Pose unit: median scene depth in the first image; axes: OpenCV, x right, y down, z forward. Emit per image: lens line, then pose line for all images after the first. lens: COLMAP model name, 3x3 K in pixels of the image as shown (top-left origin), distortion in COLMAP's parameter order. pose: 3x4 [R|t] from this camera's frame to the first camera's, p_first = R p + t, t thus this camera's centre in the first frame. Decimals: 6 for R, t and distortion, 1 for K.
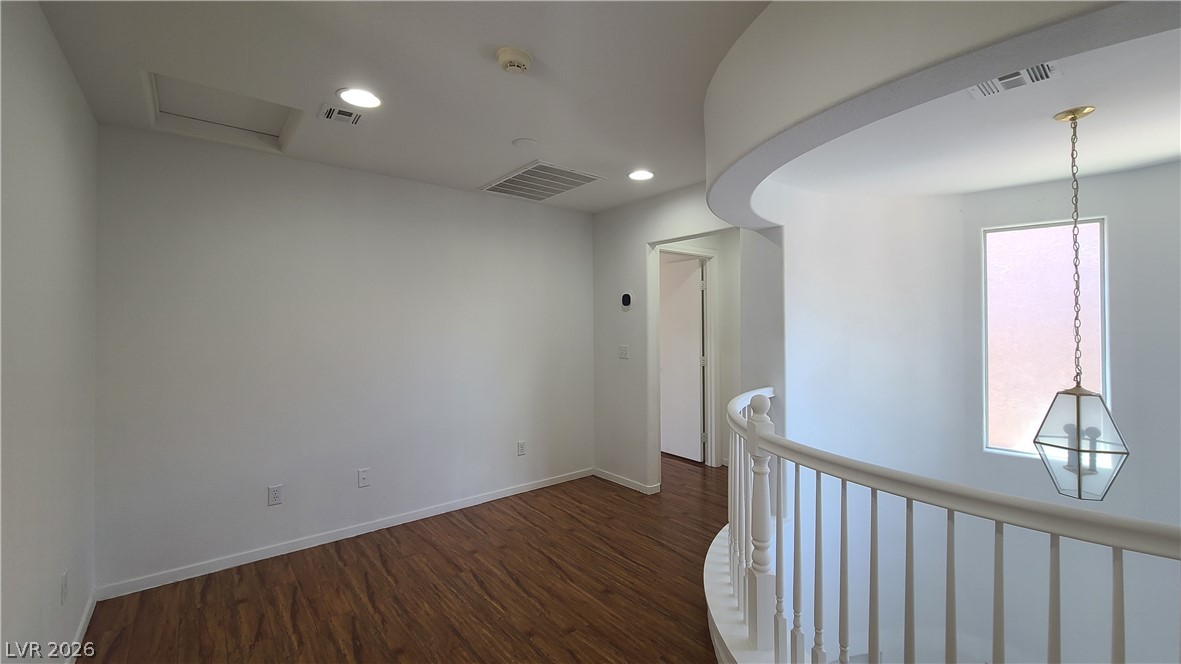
lens RADIAL K [[488.1, 0, 589.2], [0, 488.1, 328.8], [0, 0, 1]] dist [-0.000326, -0.000417]
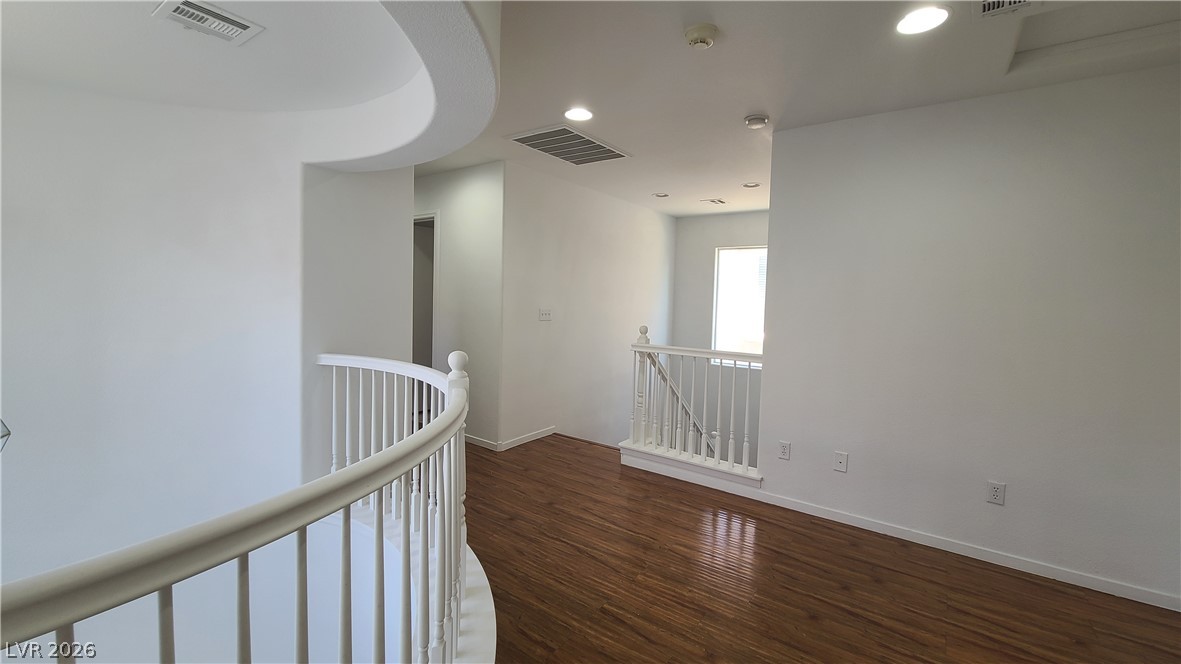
lens RADIAL K [[488.1, 0, 593.0], [0, 488.1, 329.9], [0, 0, 1]] dist [-0.000326, -0.000417]
pose [[-0.968310, -0.012380, -0.249444, 0.289498], [-0.027923, 0.997875, 0.058869, 0.029738], [0.248186, 0.063969, -0.966598, 1.734557]]
